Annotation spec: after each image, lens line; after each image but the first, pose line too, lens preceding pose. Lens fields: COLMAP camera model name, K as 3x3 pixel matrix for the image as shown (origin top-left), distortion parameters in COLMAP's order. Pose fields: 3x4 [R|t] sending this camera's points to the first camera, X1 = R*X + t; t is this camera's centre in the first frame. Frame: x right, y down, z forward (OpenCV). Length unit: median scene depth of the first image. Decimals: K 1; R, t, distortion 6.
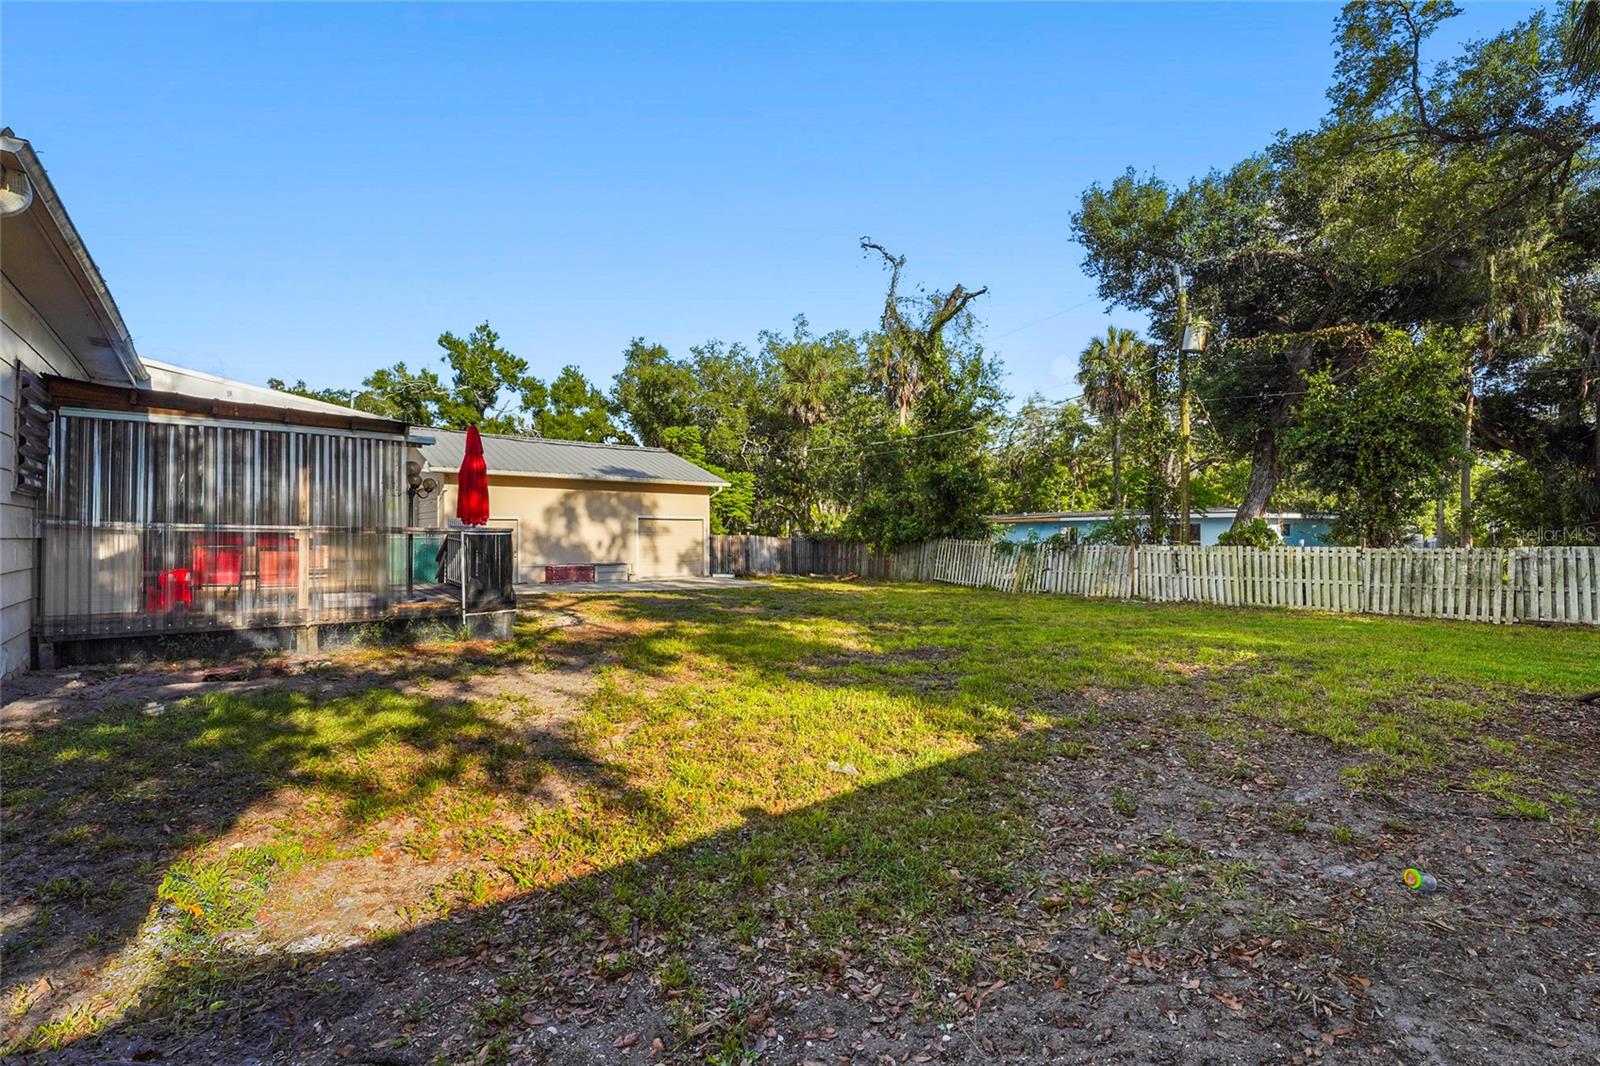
lens RADIAL K [[714.6, 0, 793.1], [0, 714.6, 525.6], [0, 0, 1]] dist [0.000919, 0.000268]
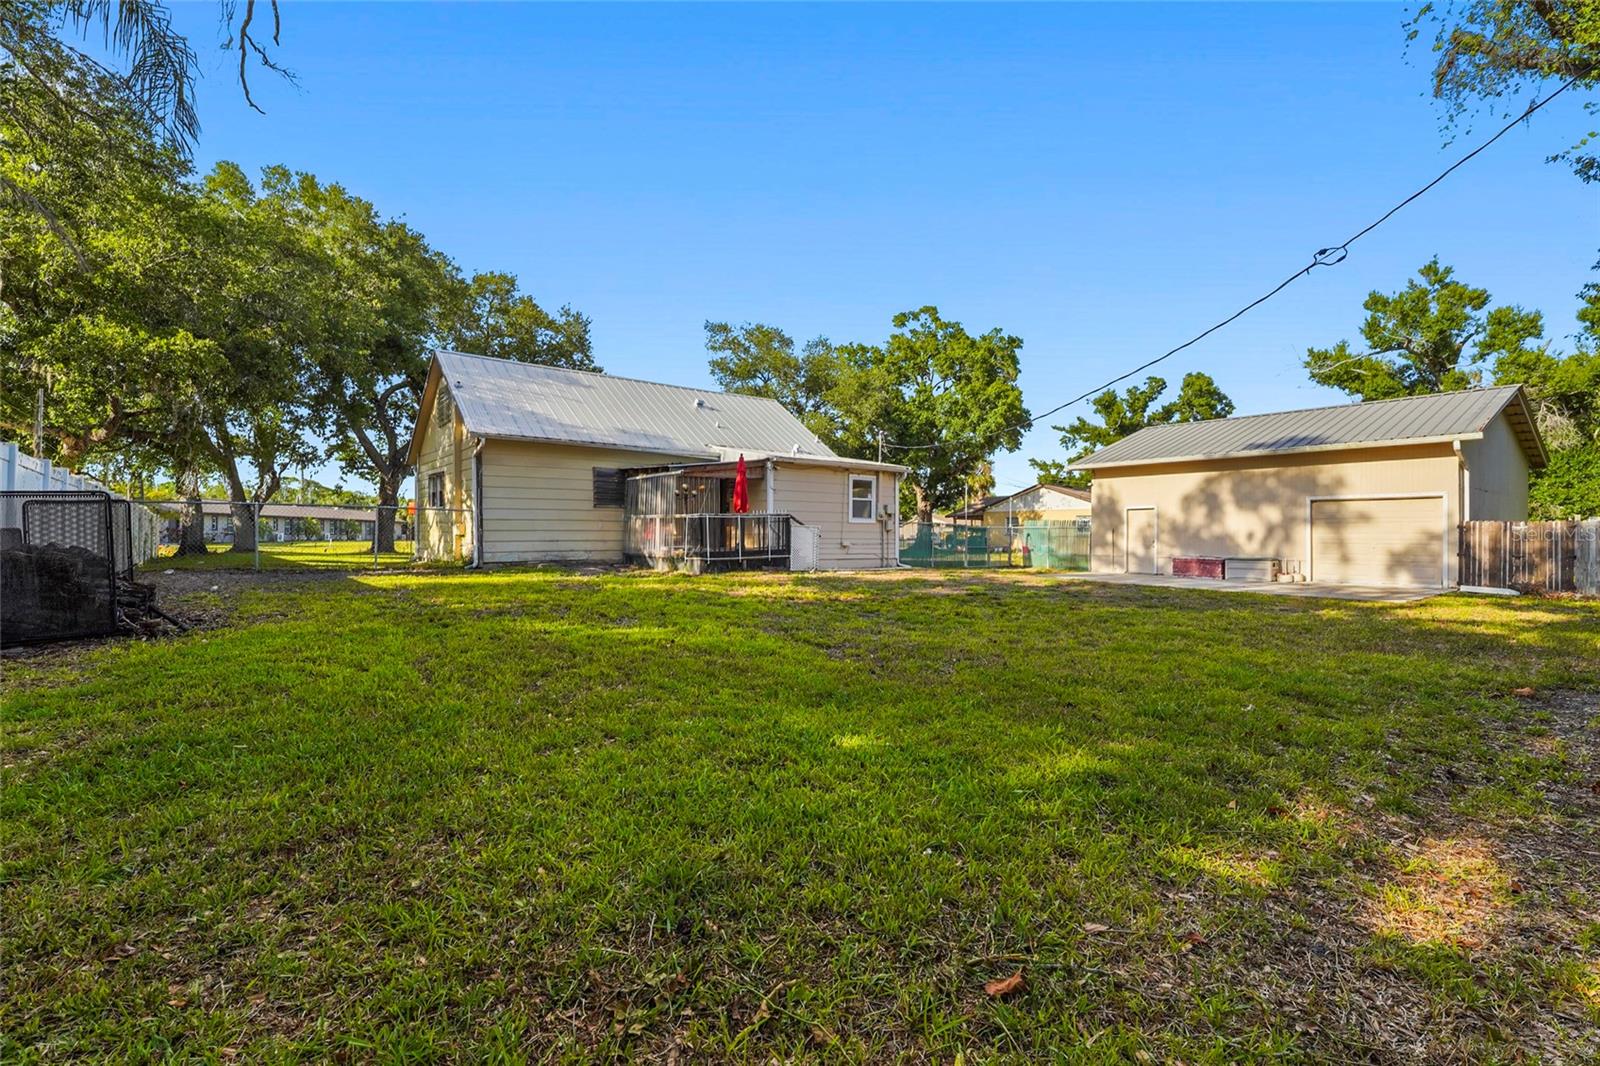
lens RADIAL K [[714.6, 0, 799.7], [0, 714.6, 542.6], [0, 0, 1]] dist [0.000919, 0.000268]
pose [[0.011294, 0.006753, -0.999913, 0.504987], [0.005262, 0.999963, 0.006812, 0.023316], [0.999922, -0.005339, 0.011258, 0.433028]]
